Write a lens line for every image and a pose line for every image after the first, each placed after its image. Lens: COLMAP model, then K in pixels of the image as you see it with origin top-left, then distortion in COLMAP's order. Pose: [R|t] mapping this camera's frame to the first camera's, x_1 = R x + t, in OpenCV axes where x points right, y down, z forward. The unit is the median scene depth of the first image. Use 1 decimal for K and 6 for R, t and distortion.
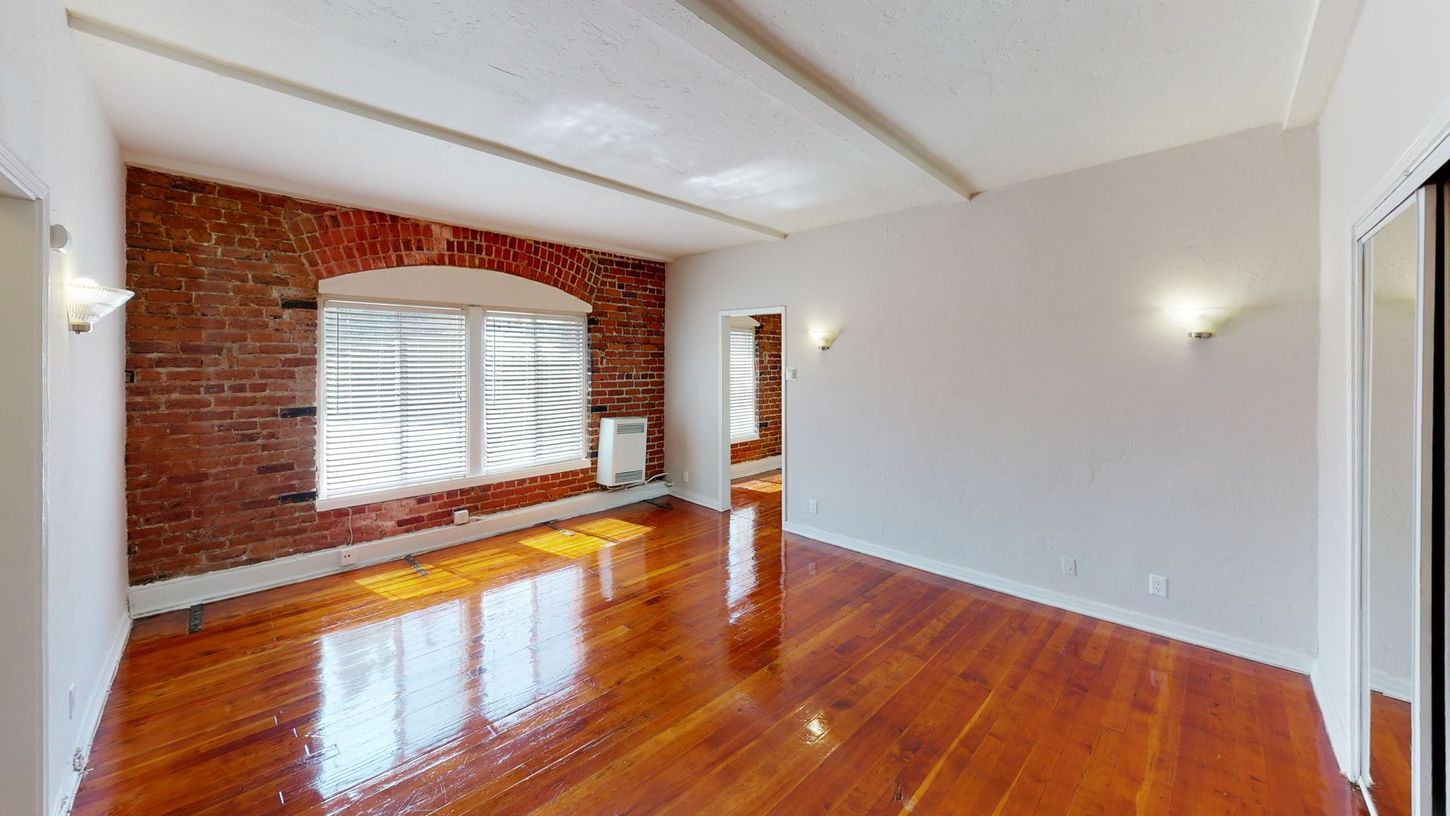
lens RADIAL K [[521.4, 0, 725.0], [0, 521.4, 408.0], [0, 0, 1]] dist [-0.000722, -0.000059]
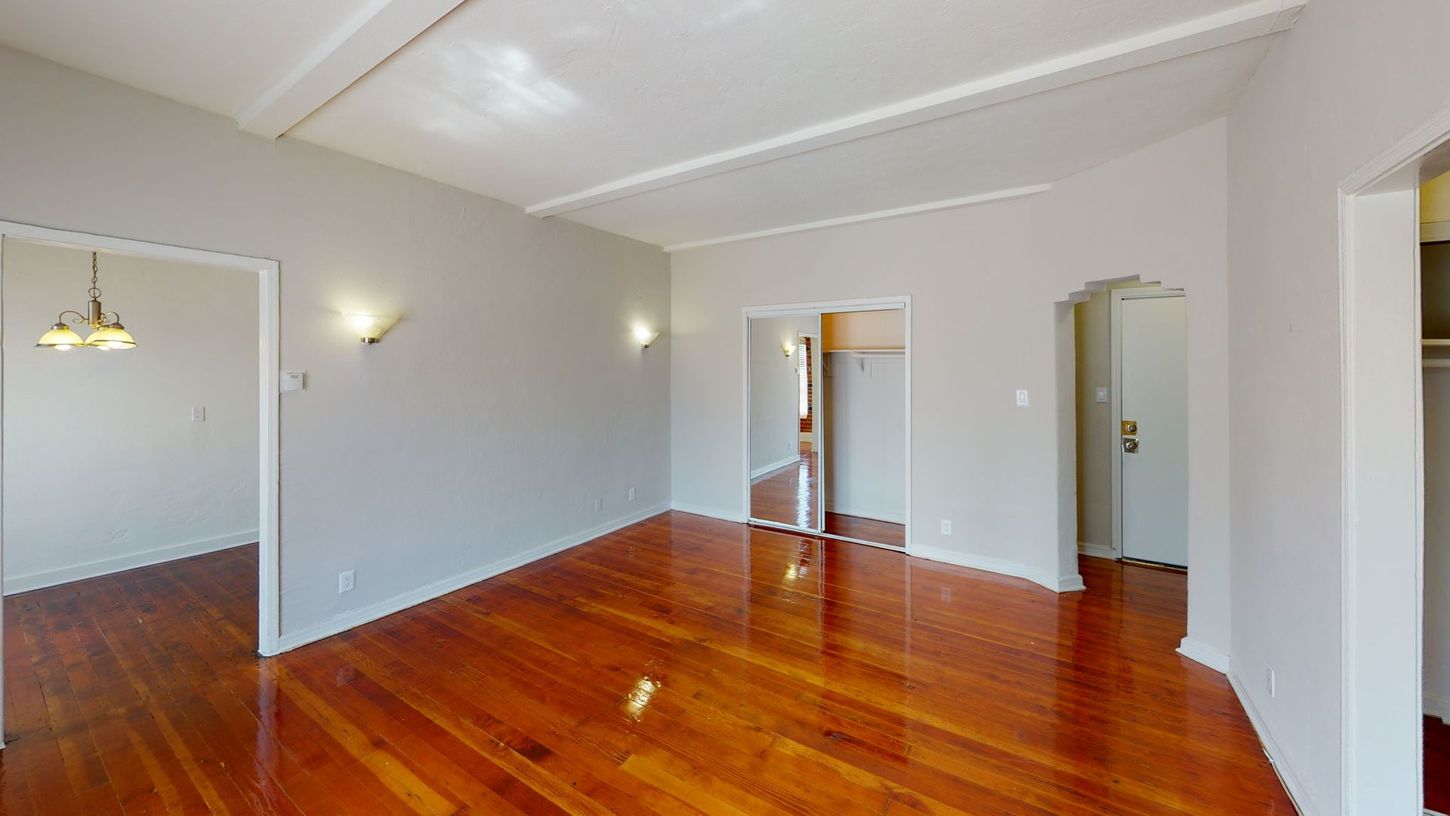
lens RADIAL K [[521.4, 0, 725.0], [0, 521.4, 408.0], [0, 0, 1]] dist [-0.000722, -0.000059]
pose [[-0.188069, -0.079584, 0.978926, -0.826528], [0.089230, 0.991205, 0.097725, -0.073654], [-0.978094, 0.105729, -0.179314, 0.957953]]
